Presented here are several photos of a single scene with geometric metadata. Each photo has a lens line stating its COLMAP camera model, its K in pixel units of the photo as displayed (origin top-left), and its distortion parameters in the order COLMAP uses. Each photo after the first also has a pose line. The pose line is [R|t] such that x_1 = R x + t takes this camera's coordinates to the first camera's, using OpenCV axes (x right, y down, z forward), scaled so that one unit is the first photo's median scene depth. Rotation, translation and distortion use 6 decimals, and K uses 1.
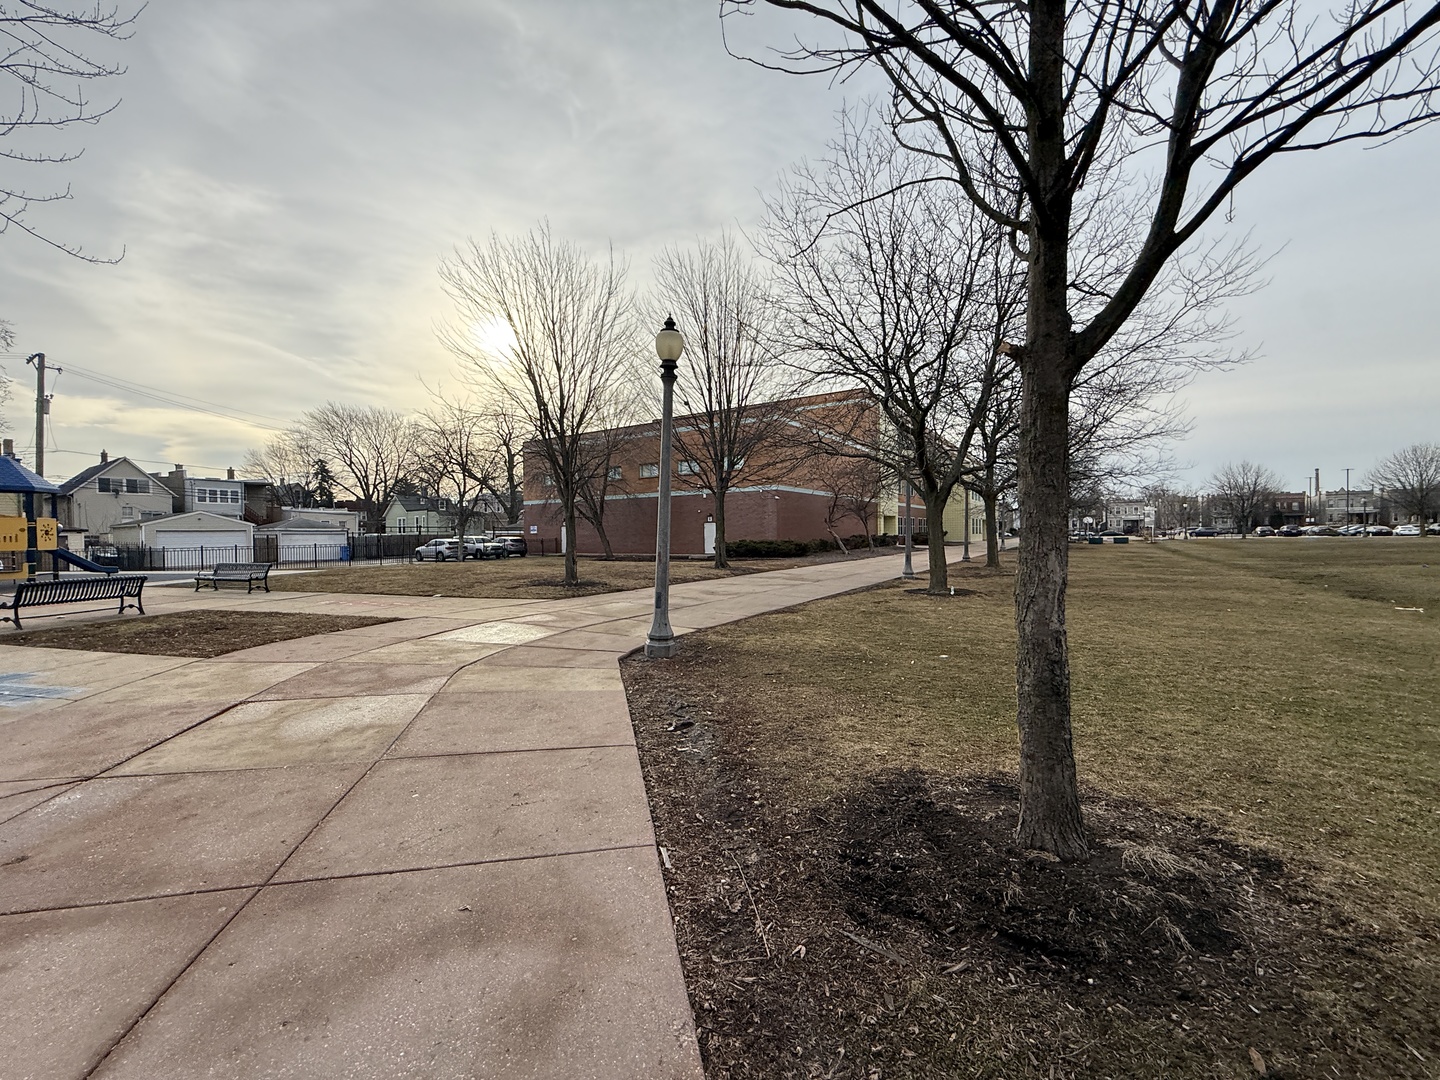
lens RADIAL K [[577.1, 0, 718.1], [0, 577.1, 539.5], [0, 0, 1]] dist [0.001668, -0.000067]
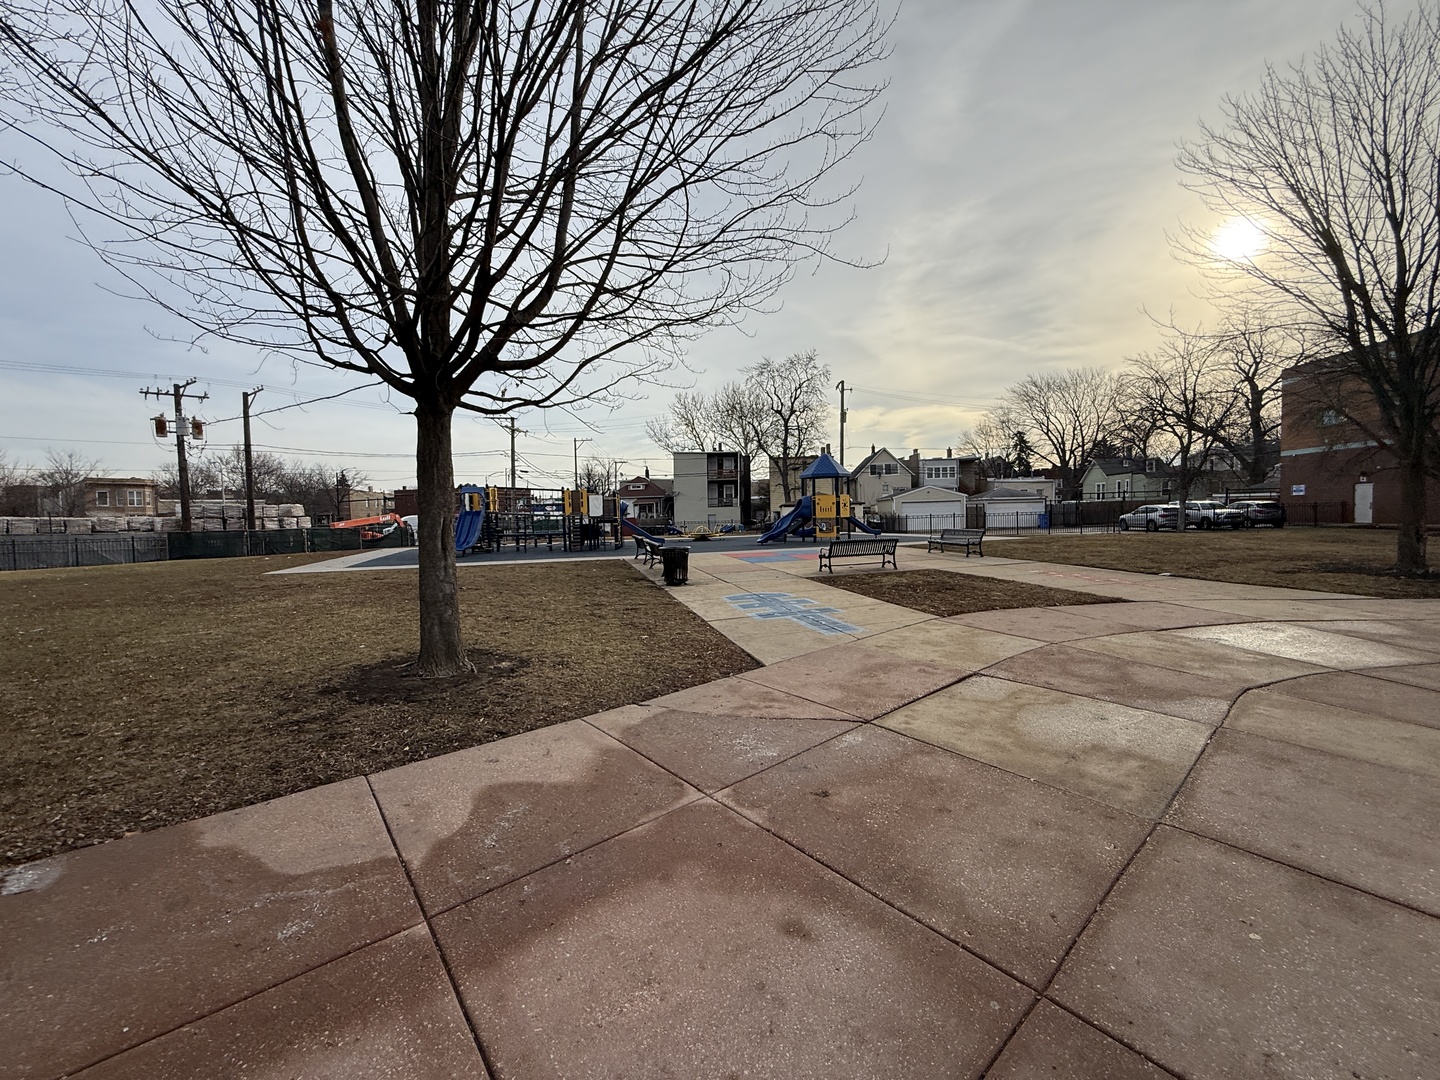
lens RADIAL K [[577.1, 0, 714.5], [0, 577.1, 541.0], [0, 0, 1]] dist [0.001668, -0.000067]
pose [[0.468486, 0.038519, -0.882631, -0.042135], [0.013089, 0.998637, 0.050529, 0.000648], [0.883374, -0.035225, 0.467343, 0.038239]]
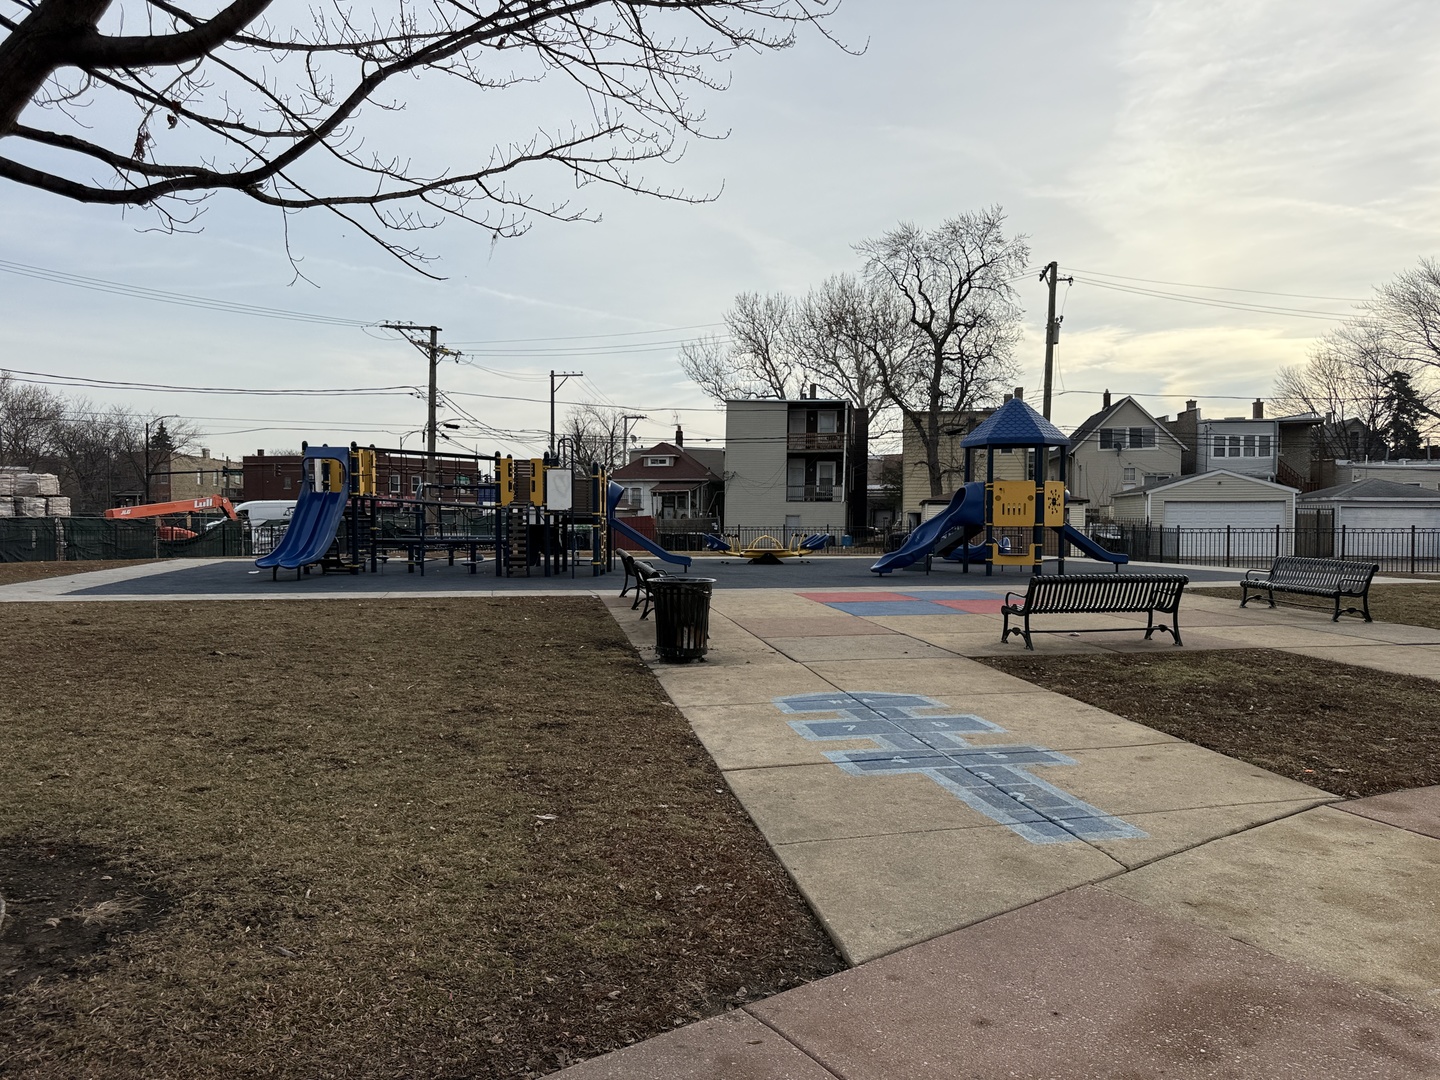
lens RADIAL K [[1007.3, 0, 698.8], [0, 1007.3, 566.0], [0, 0, 1]] dist [0.053073, -0.074528]
pose [[0.374356, 0.057751, -0.925485, -0.129645], [-0.015846, 0.998311, 0.055886, 0.003175], [0.927149, -0.006256, 0.374639, 0.100127]]
